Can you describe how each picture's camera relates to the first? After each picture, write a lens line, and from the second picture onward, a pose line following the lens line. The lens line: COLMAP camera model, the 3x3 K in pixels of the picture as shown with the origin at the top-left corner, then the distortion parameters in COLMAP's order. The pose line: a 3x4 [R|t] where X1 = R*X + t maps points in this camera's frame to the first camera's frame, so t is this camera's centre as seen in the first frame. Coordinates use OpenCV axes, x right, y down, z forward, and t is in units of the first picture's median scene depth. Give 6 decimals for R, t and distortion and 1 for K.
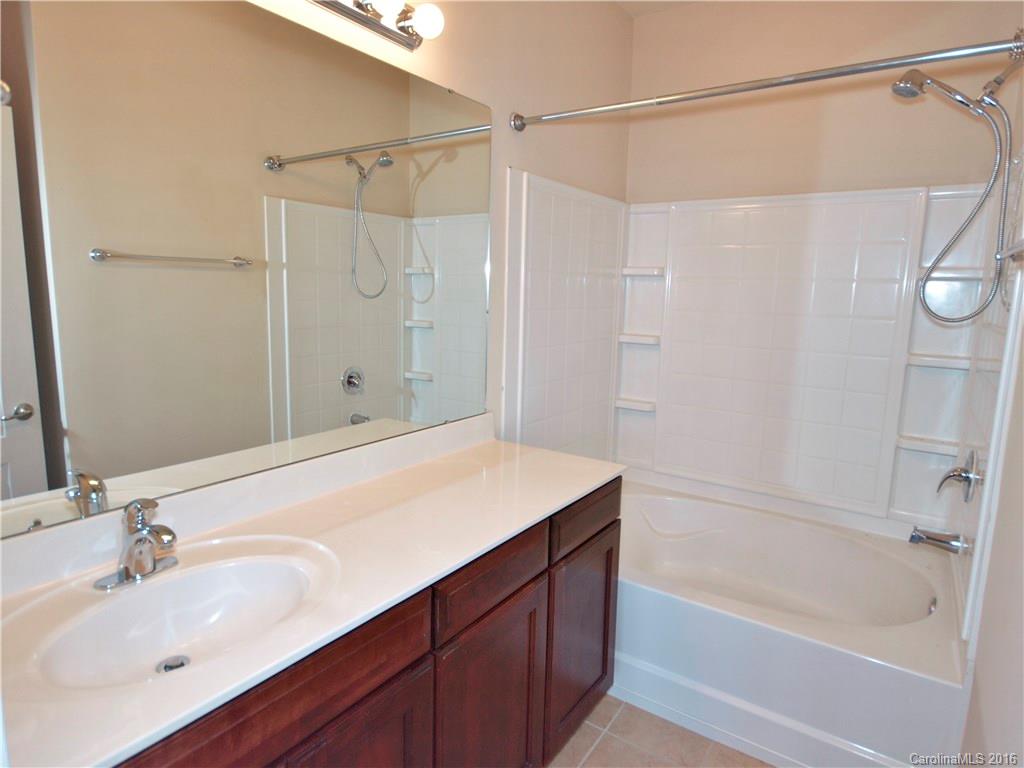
lens RADIAL K [[597.6, 0, 512.0], [0, 597.6, 384.0], [0, 0, 1]] dist [-0.006340, 0.001043]
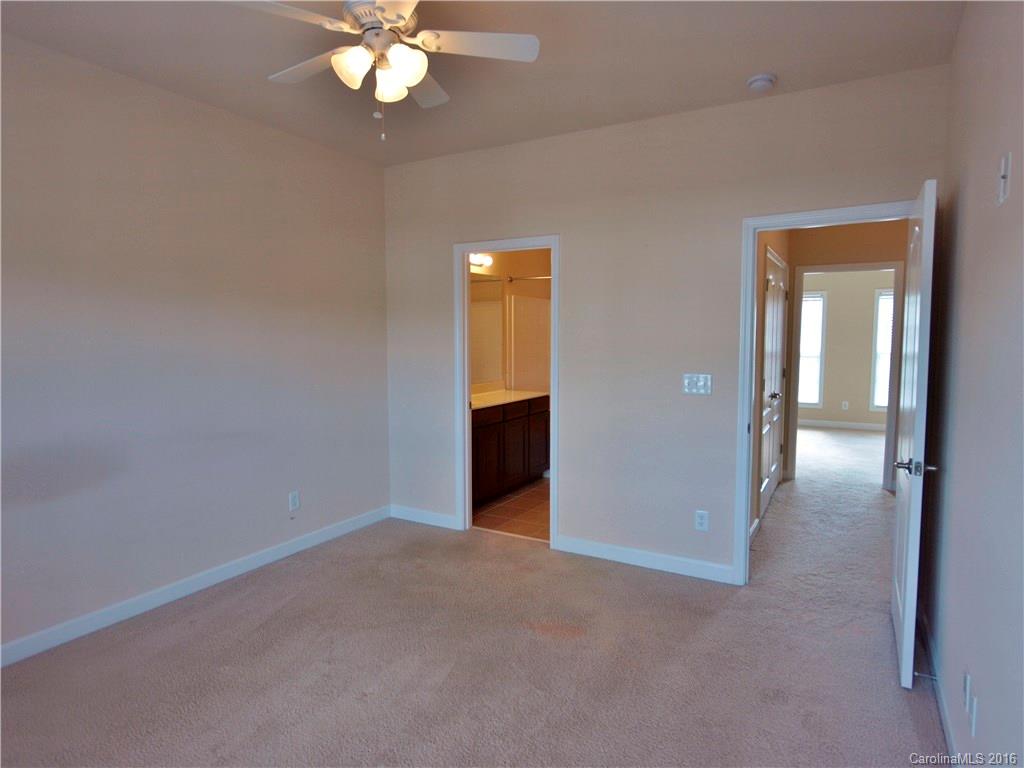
lens RADIAL K [[597.6, 0, 512.0], [0, 597.6, 384.0], [0, 0, 1]] dist [-0.006340, 0.001043]
pose [[0.996473, -0.036176, 0.075713, -0.221711], [0.041742, 0.996438, -0.073271, 0.288503], [-0.072792, 0.076173, 0.994434, -1.881680]]
